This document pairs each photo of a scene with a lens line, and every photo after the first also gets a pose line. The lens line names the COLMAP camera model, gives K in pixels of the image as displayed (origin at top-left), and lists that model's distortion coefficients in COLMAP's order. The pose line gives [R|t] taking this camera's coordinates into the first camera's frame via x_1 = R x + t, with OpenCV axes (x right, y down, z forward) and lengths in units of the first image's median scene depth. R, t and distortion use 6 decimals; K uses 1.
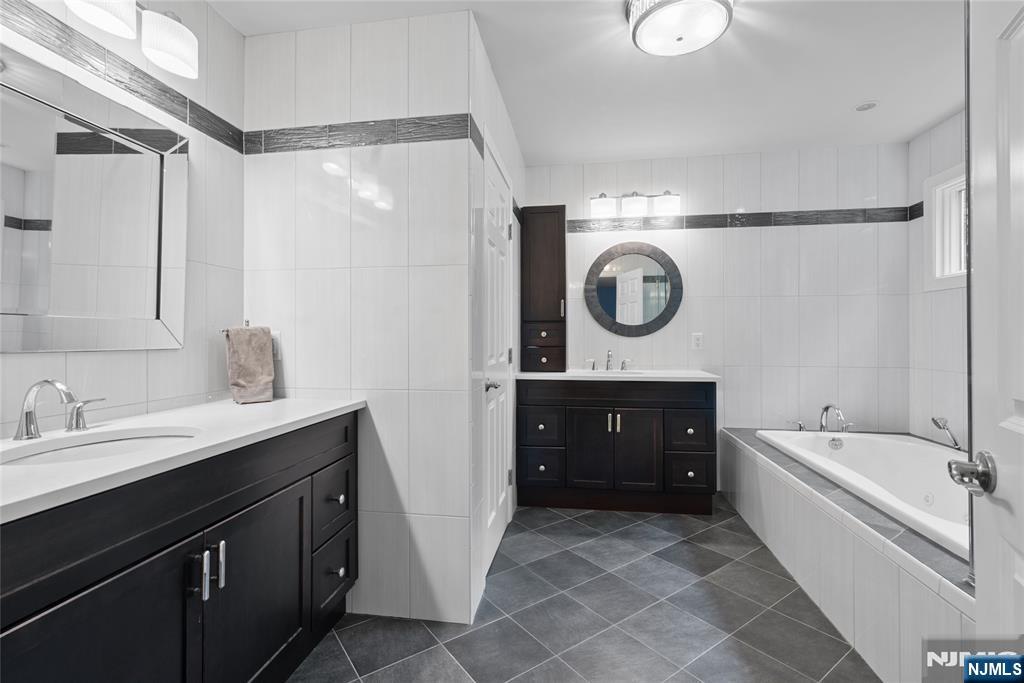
lens RADIAL K [[468.5, 0, 512.4], [0, 468.5, 337.4], [0, 0, 1]] dist [0.001625, -0.000770]
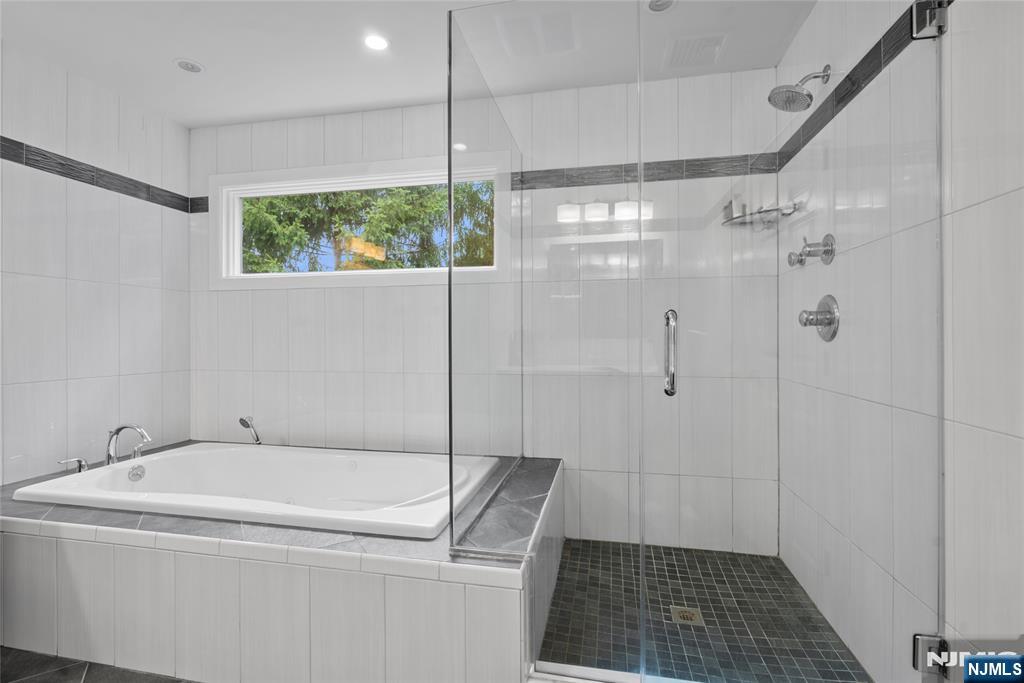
lens RADIAL K [[468.5, 0, 512.4], [0, 468.5, 336.2], [0, 0, 1]] dist [0.001625, -0.000770]
pose [[0.050737, 0.001293, 0.998711, -0.059342], [0.002753, 0.999995, -0.001435, 0.000484], [-0.998708, 0.002823, 0.050733, 0.331190]]
